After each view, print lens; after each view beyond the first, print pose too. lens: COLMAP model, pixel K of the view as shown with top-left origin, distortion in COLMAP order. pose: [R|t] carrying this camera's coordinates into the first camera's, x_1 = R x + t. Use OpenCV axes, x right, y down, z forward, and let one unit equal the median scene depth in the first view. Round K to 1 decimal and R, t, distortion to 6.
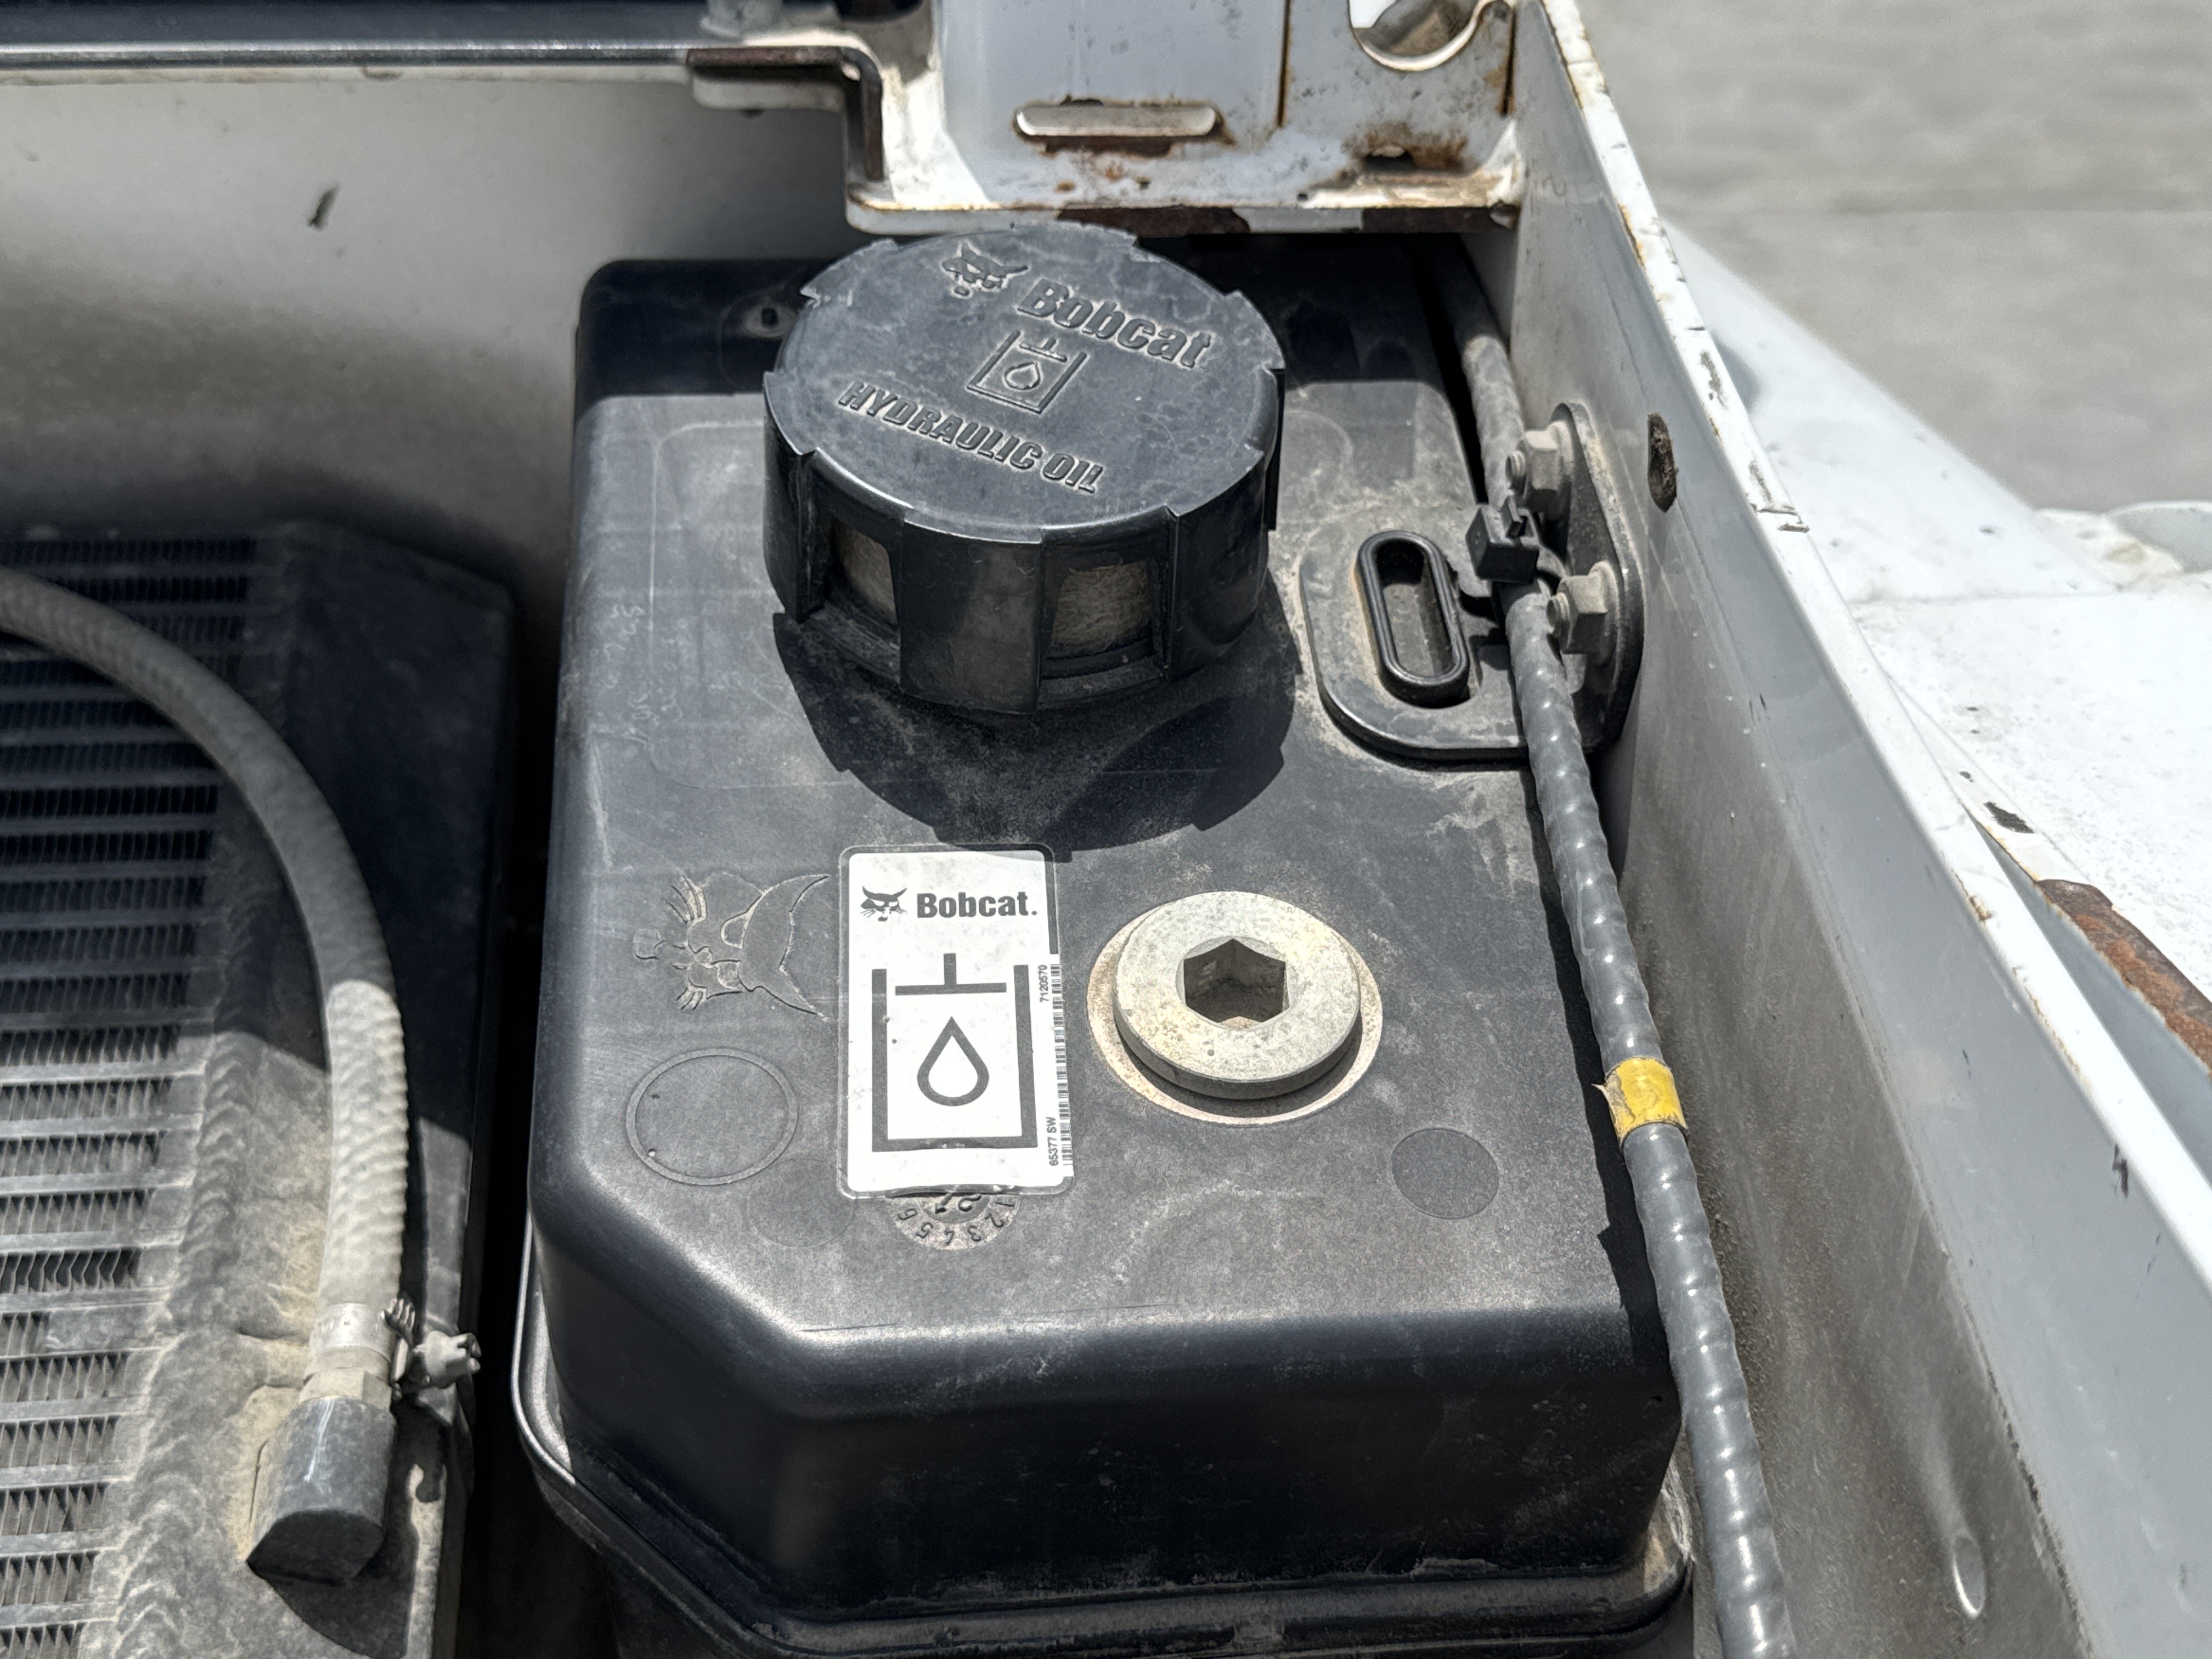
lens RADIAL K [[2749.3, 0, 1106.0], [0, 2749.3, 829.5], [0, 0, 1]] dist [0.010189, -0.032488]
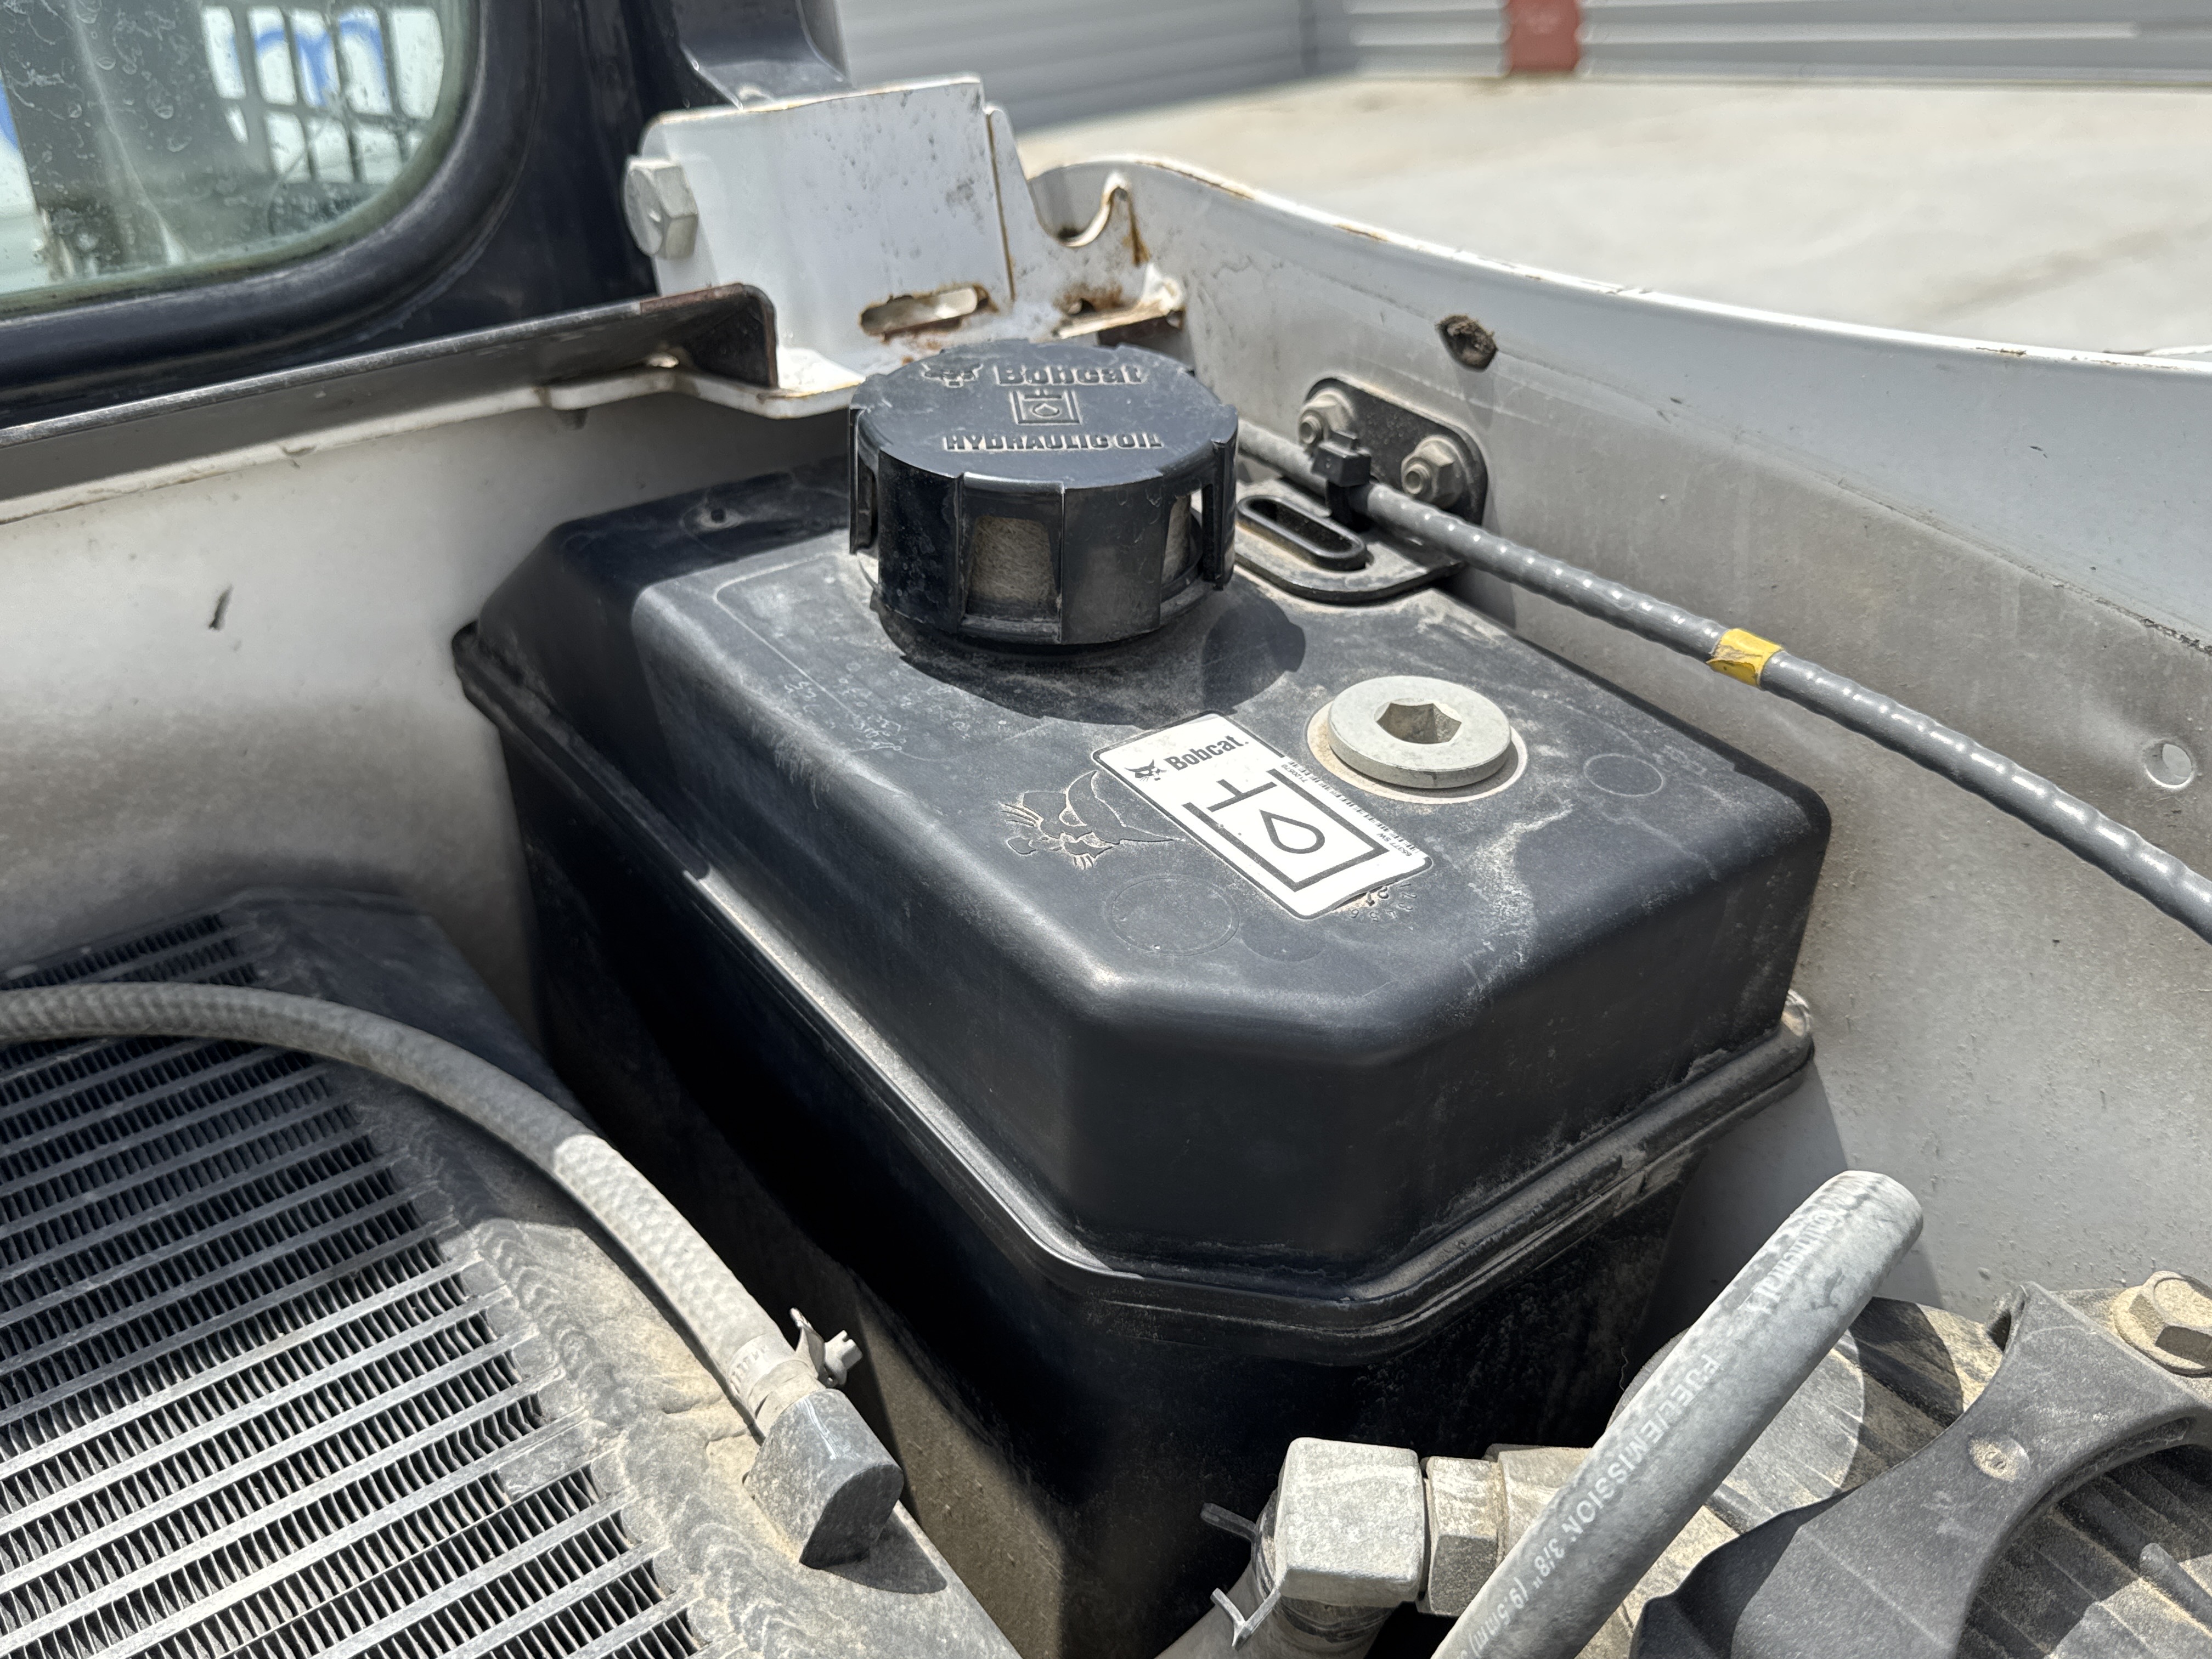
lens RADIAL K [[1875.0, 0, 1106.0], [0, 1875.0, 829.5], [0, 0, 1]] dist [0.079315, -0.256746]
pose [[0.843730, -0.318014, 0.432420, -0.413642], [0.394334, 0.913792, -0.097388, 0.110089], [-0.364171, 0.252687, 0.896398, 0.186551]]
